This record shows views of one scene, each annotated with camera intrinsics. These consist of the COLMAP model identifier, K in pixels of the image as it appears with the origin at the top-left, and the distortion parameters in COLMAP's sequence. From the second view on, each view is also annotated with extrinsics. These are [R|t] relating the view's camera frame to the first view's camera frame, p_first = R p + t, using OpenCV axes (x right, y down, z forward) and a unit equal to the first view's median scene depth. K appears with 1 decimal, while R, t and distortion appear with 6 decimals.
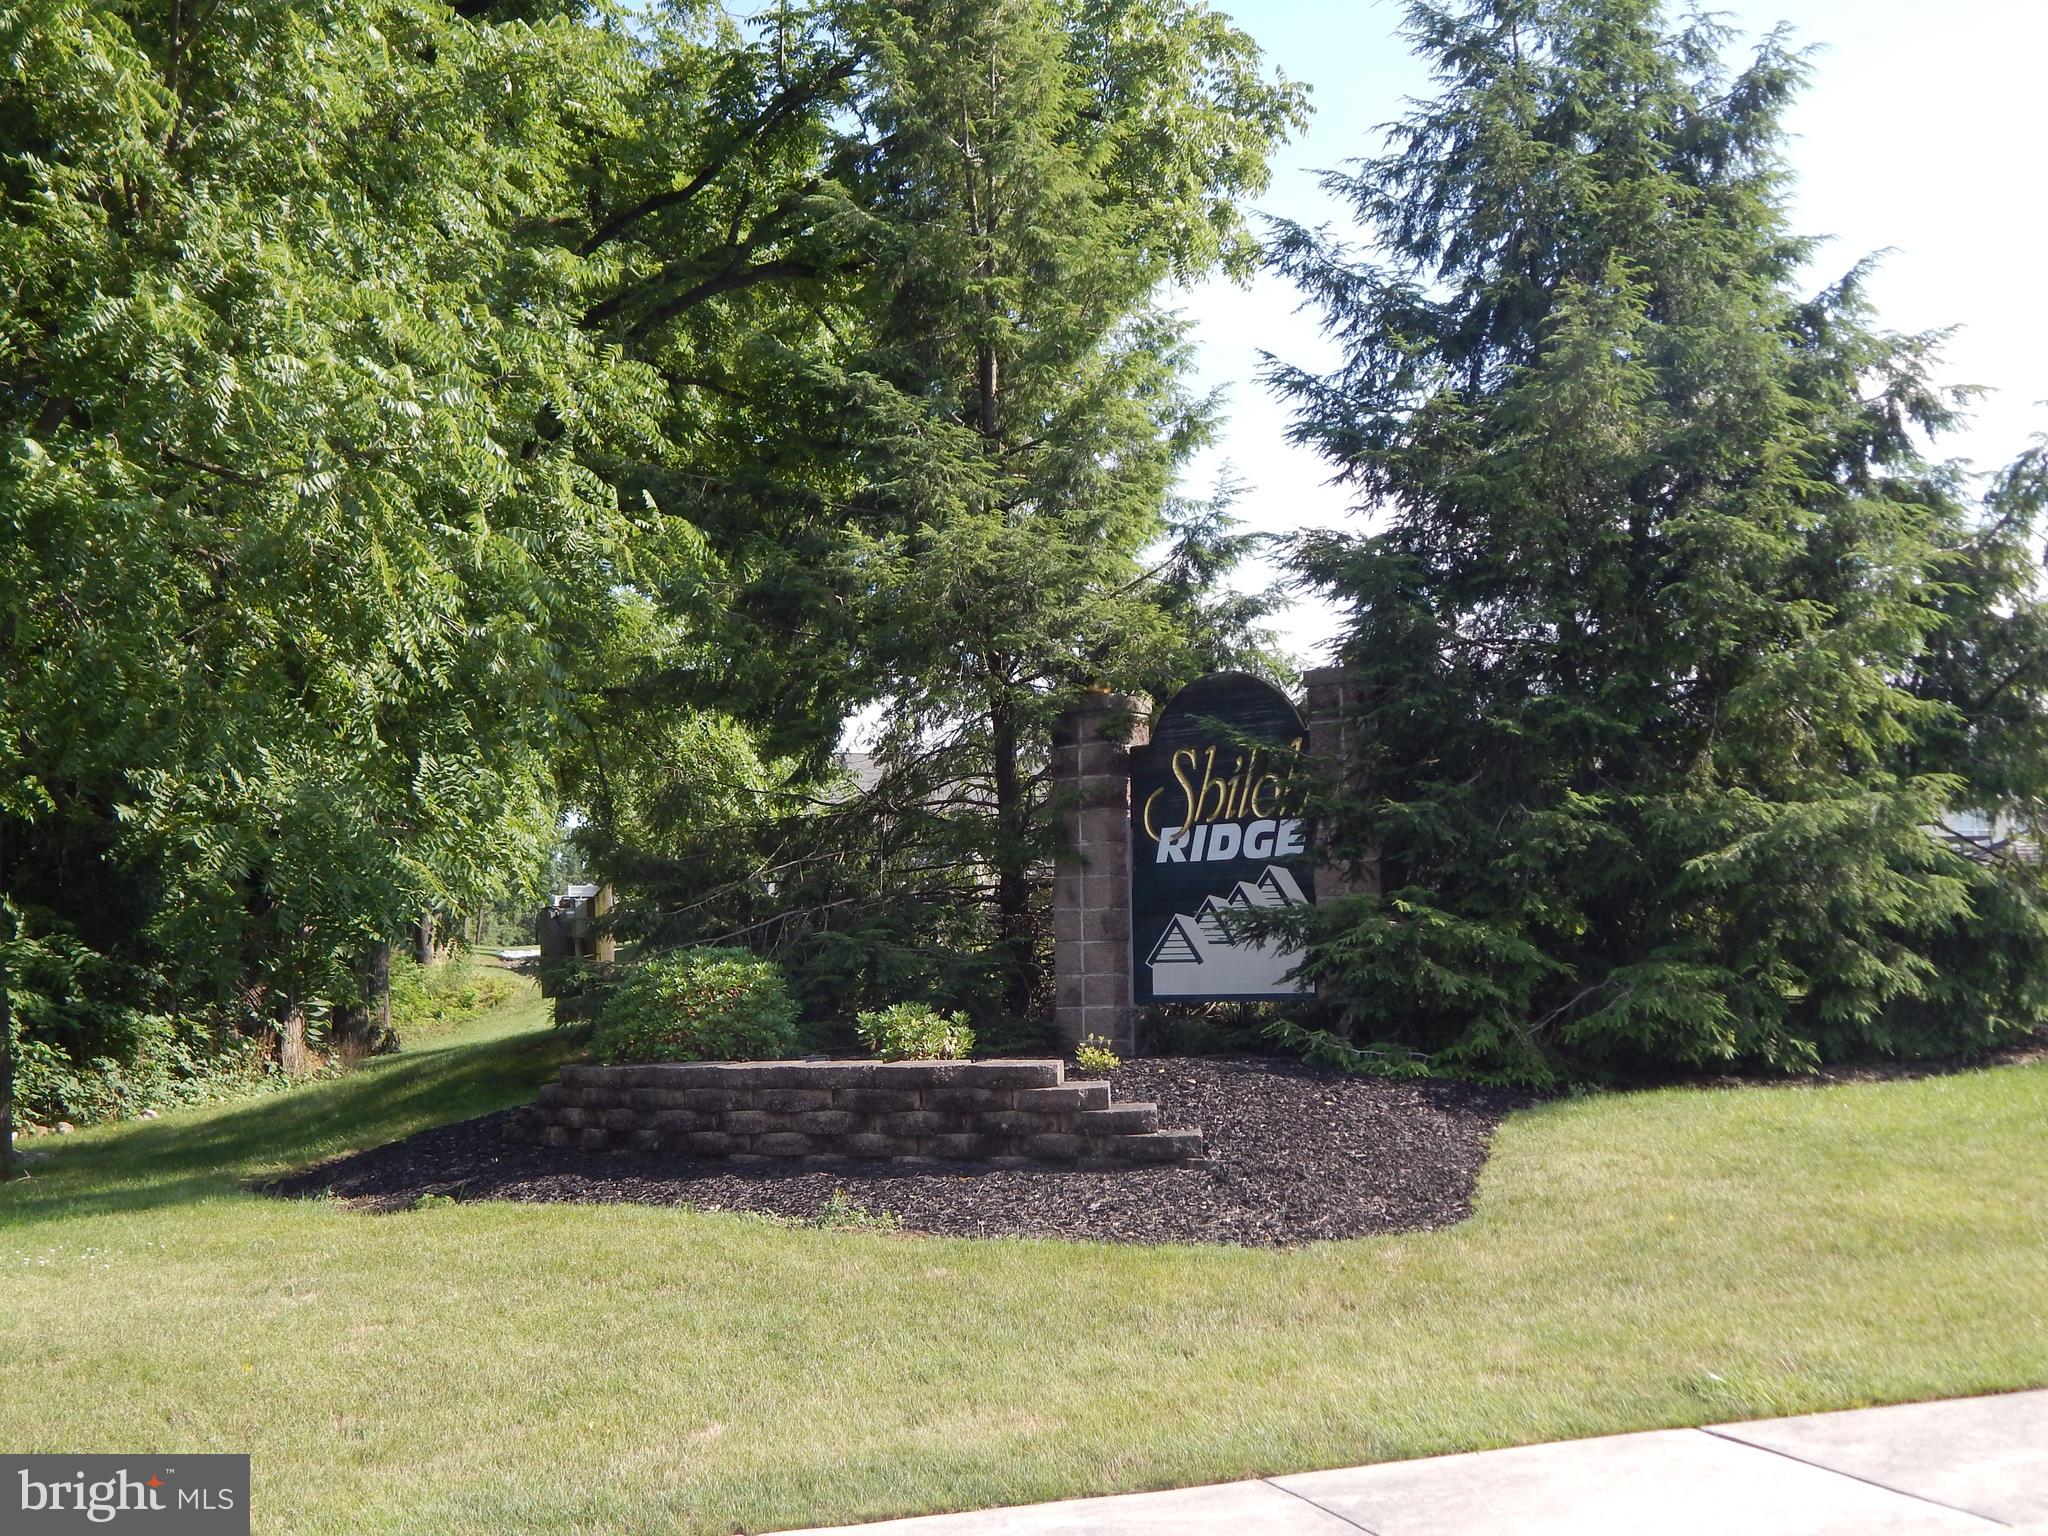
lens RADIAL K [[2512.8, 0, 1024.0], [0, 2512.8, 768.0], [0, 0, 1]] dist [0.015039, -0.017551]
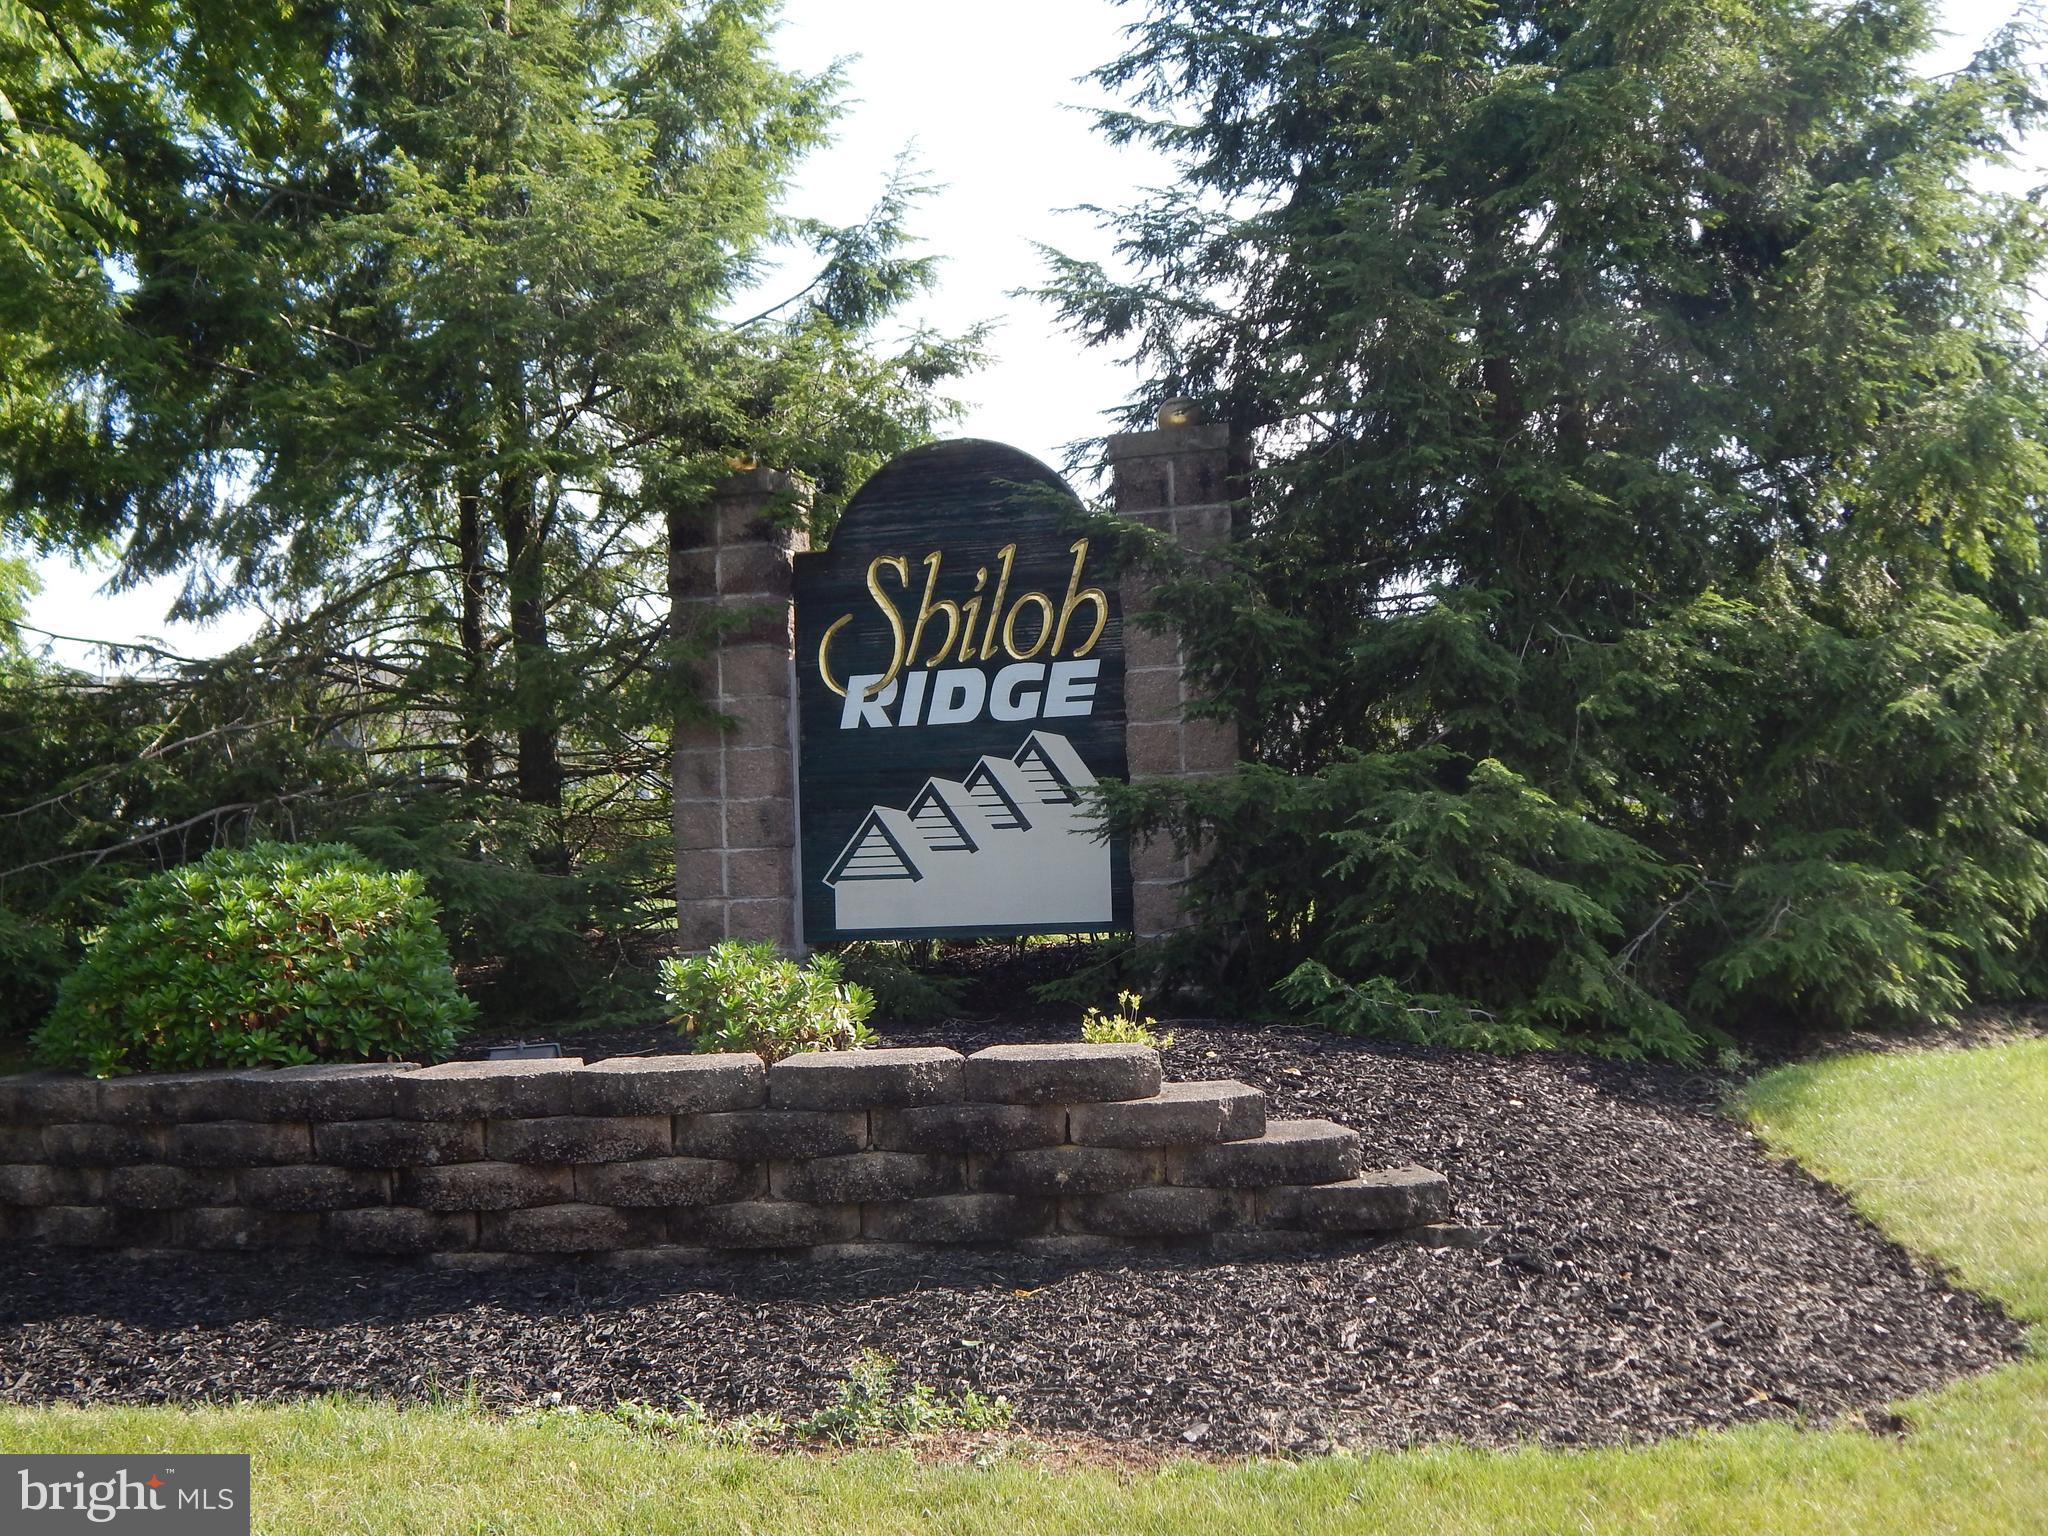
lens RADIAL K [[2512.8, 0, 1024.0], [0, 2512.8, 768.0], [0, 0, 1]] dist [0.015039, -0.017551]
pose [[0.937026, 0.007418, 0.349181, -0.134851], [-0.014670, 0.999728, 0.018130, 0.036056], [-0.348952, -0.022111, 0.936880, 0.373821]]
